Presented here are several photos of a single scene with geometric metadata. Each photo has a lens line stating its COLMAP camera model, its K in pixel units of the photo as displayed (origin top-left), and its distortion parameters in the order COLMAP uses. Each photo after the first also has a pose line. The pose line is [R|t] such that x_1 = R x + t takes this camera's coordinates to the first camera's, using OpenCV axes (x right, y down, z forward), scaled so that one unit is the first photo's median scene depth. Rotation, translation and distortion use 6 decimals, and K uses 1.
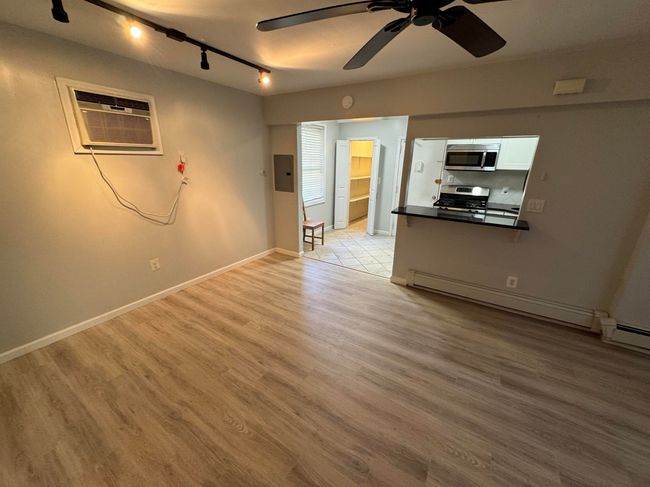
lens RADIAL K [[258.6, 0, 323.8], [0, 258.6, 242.8], [0, 0, 1]] dist [0.000819, -0.001216]
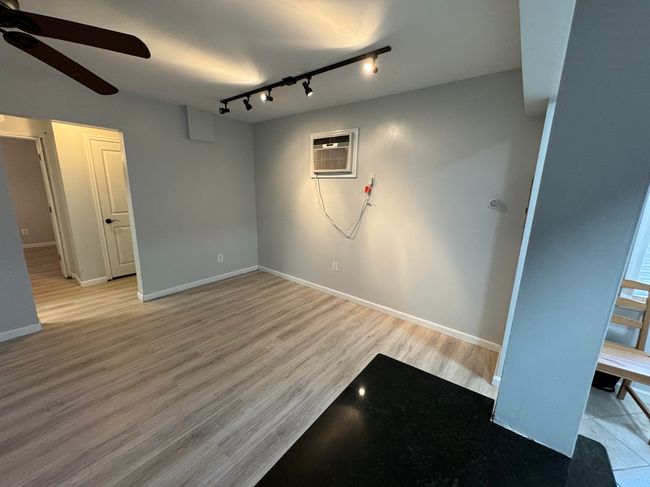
lens RADIAL K [[258.6, 0, 323.7], [0, 258.6, 241.6], [0, 0, 1]] dist [0.000819, -0.001216]
pose [[-0.113170, 0.192660, -0.974718, 0.551934], [-0.328351, 0.918650, 0.219701, -0.291484], [0.937752, 0.344913, -0.040704, 1.032208]]
